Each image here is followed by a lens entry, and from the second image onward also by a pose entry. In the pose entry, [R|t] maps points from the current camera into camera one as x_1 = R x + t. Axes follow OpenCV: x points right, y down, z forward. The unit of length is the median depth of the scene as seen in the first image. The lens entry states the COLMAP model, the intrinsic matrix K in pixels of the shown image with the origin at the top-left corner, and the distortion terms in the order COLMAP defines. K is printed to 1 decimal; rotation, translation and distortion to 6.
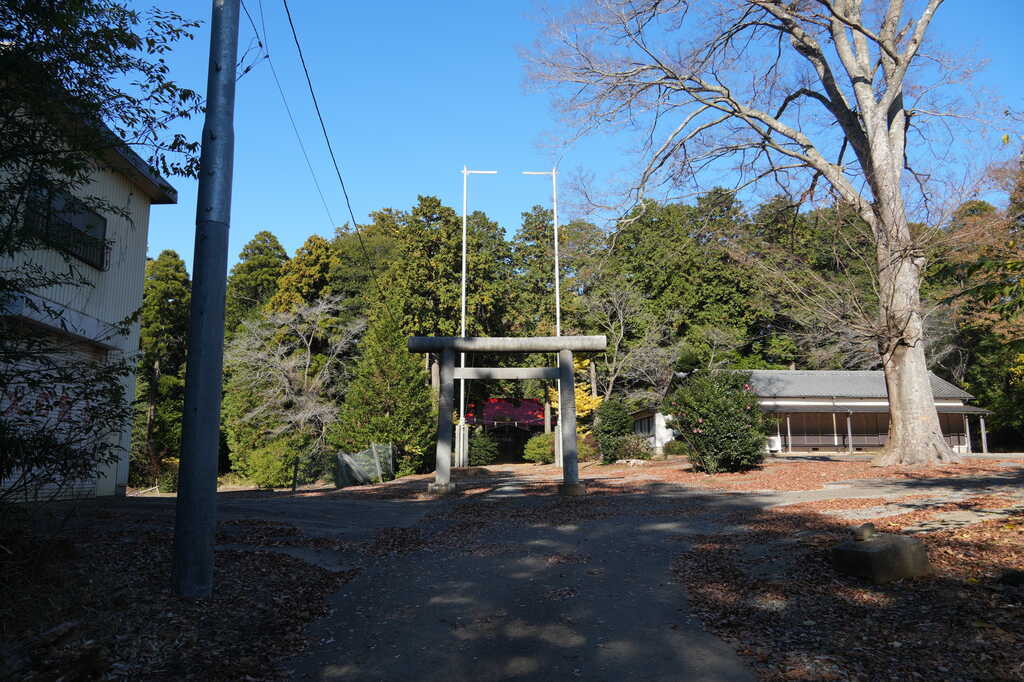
lens RADIAL K [[1012.0, 0, 512.0], [0, 1012.0, 341.0], [0, 0, 1]] dist [-0.019959, -0.004036]
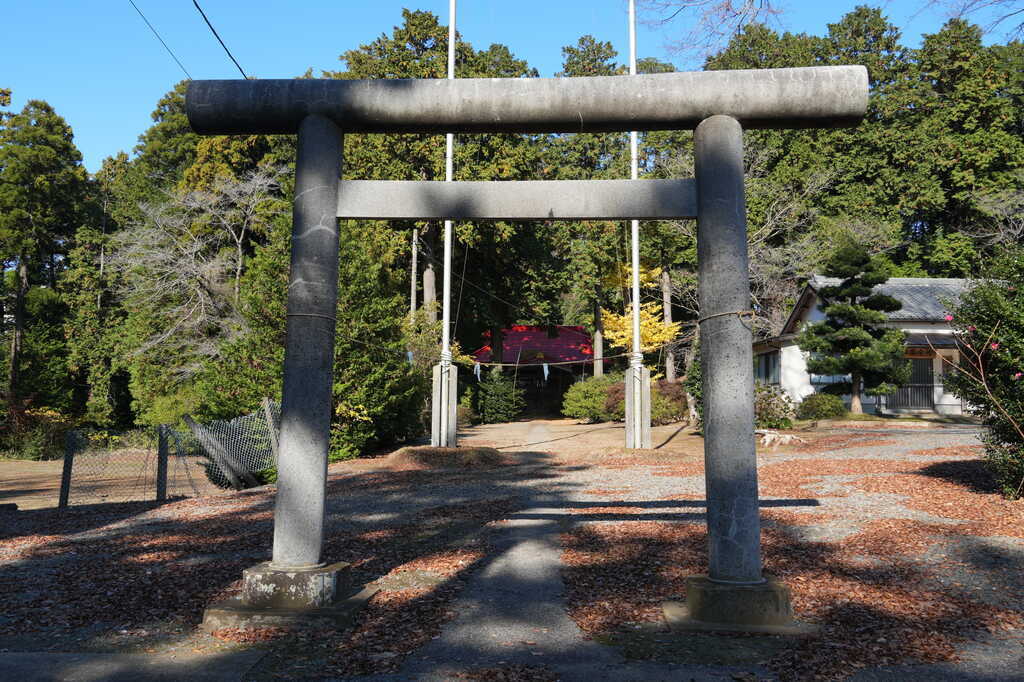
lens RADIAL K [[966.9, 0, 512.0], [0, 966.9, 341.0], [0, 0, 1]] dist [0.008549, 0.009891]
pose [[0.999224, 0.008200, -0.038522, 0.002363], [-0.005778, 0.998025, 0.062559, 0.027859], [0.038959, -0.062288, 0.997298, 0.359077]]
